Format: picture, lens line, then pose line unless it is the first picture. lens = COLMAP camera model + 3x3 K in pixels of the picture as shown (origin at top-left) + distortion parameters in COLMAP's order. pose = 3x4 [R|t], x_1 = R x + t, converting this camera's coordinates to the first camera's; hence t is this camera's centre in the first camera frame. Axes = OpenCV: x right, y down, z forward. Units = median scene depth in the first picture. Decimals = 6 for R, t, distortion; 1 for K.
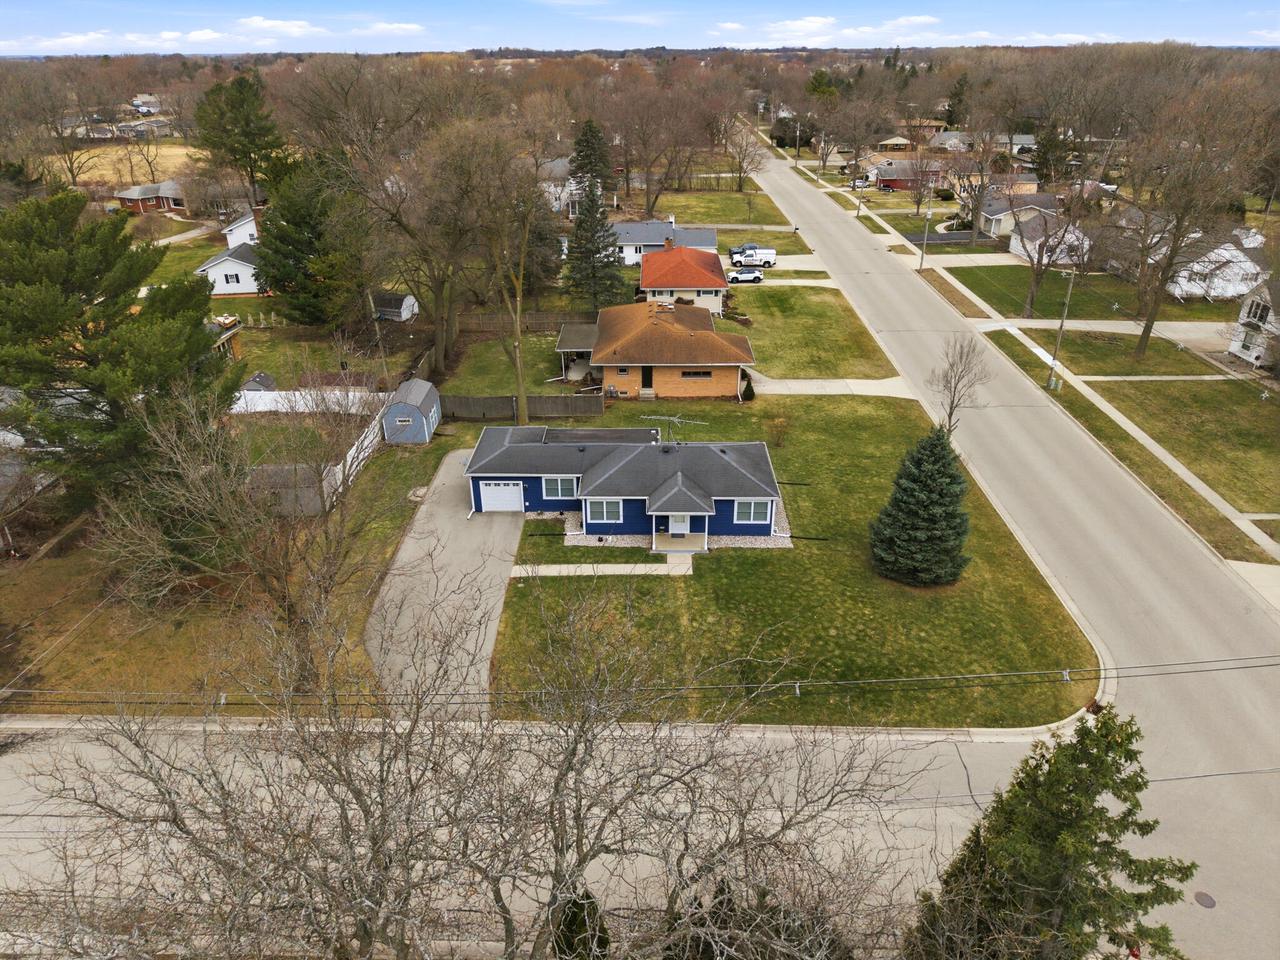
lens RADIAL K [[879.9, 0, 640.0], [0, 879.9, 480.0], [0, 0, 1]] dist [0.002805, 0.000236]
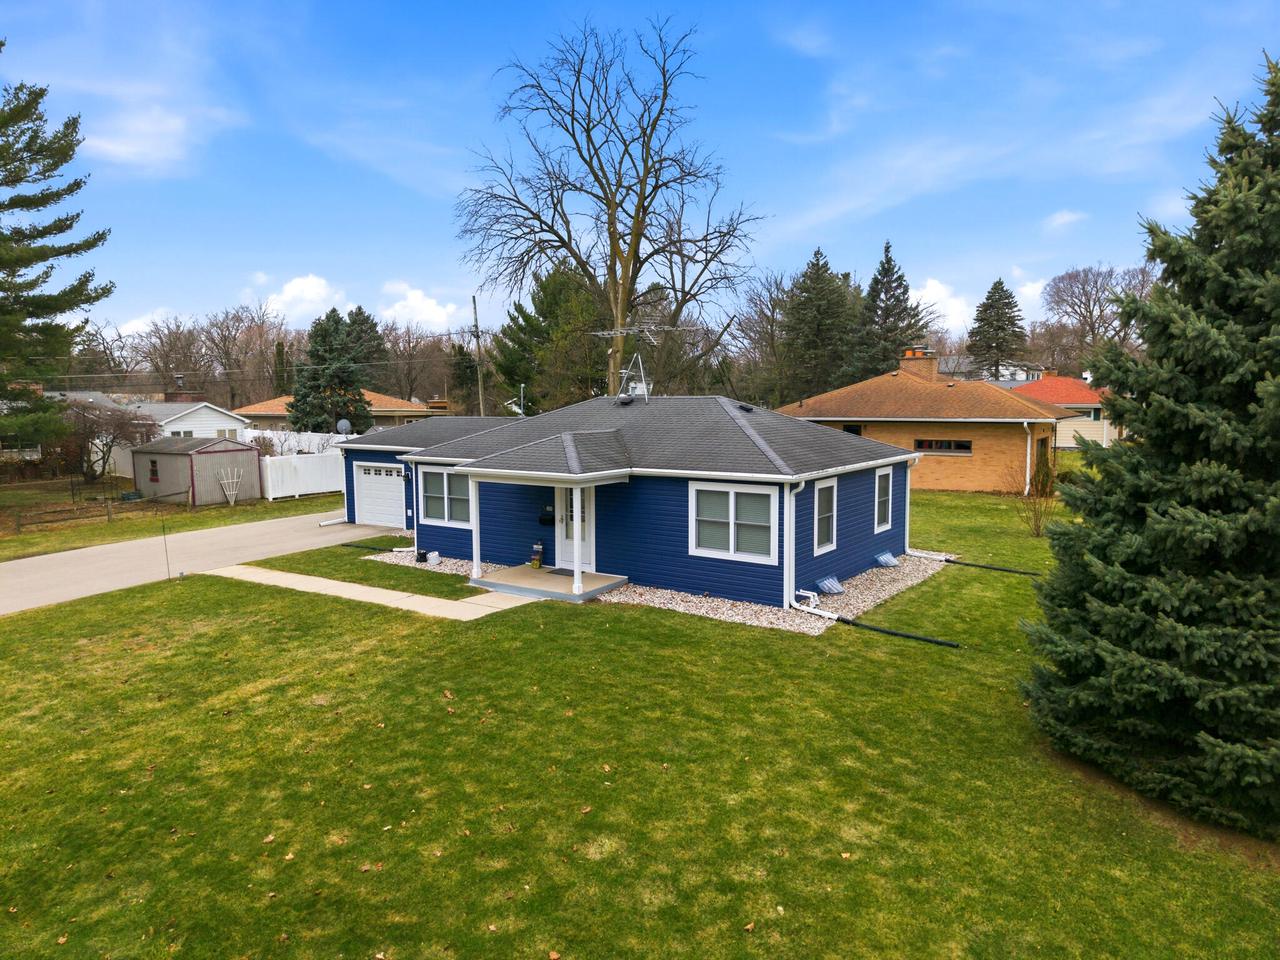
lens RADIAL K [[879.9, 0, 640.0], [0, 879.9, 480.0], [0, 0, 1]] dist [0.002805, 0.000236]
pose [[0.825718, 0.053773, -0.561514, 0.212313], [-0.250540, 0.926831, -0.279667, 0.092404], [0.505390, 0.371608, 0.778774, 0.505122]]
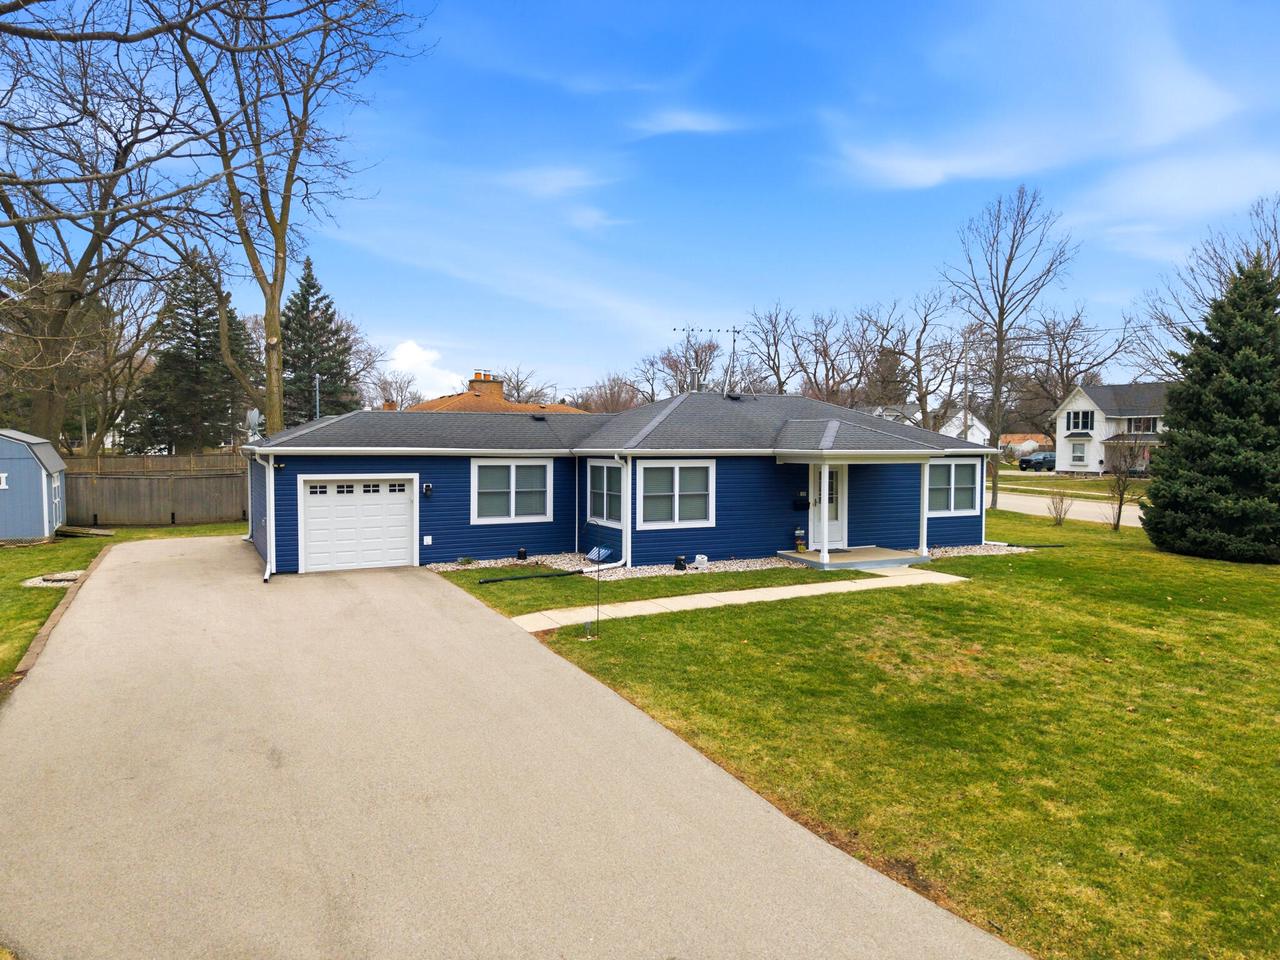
lens RADIAL K [[883.5, 0, 640.0], [0, 883.5, 480.0], [0, 0, 1]] dist [0.019896, -0.001039]
pose [[0.879561, -0.008541, 0.475709, -0.174887], [0.204073, 0.909970, -0.360983, 0.121409], [-0.429797, 0.414586, 0.802118, 0.498802]]
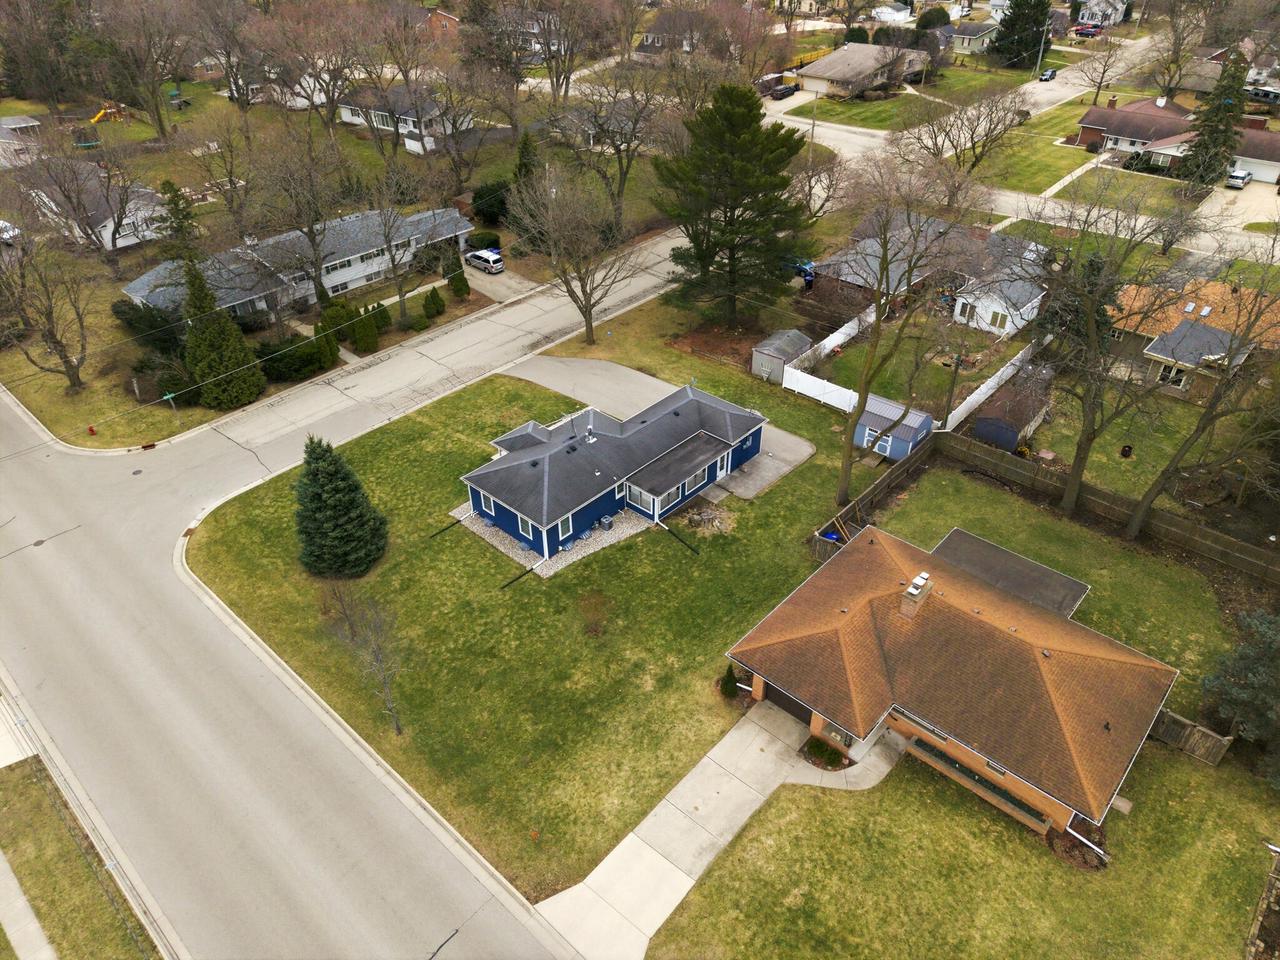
lens RADIAL K [[879.9, 0, 640.0], [0, 879.9, 480.0], [0, 0, 1]] dist [0.002805, 0.000236]
pose [[-0.663273, 0.449922, -0.598030, 0.469963], [-0.312163, 0.559935, 0.767481, -0.635942], [0.680164, 0.695732, -0.230941, 0.993159]]
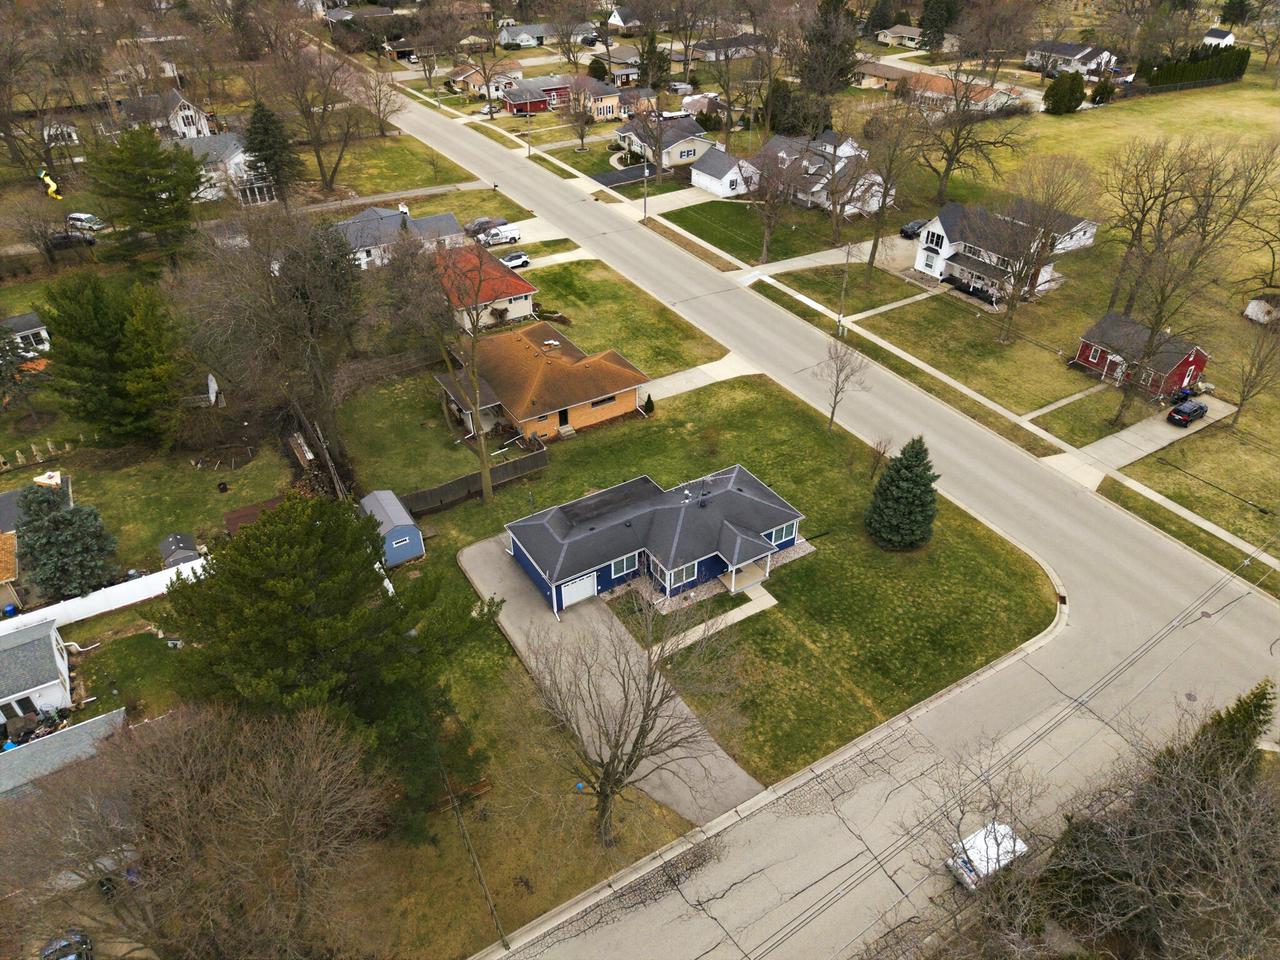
lens RADIAL K [[883.5, 0, 640.0], [0, 883.5, 480.0], [0, 0, 1]] dist [0.019896, -0.001039]
pose [[0.842303, -0.304397, 0.444824, -0.411264], [0.231547, 0.949586, 0.211360, -0.247416], [-0.486736, -0.075032, 0.870321, 0.019971]]
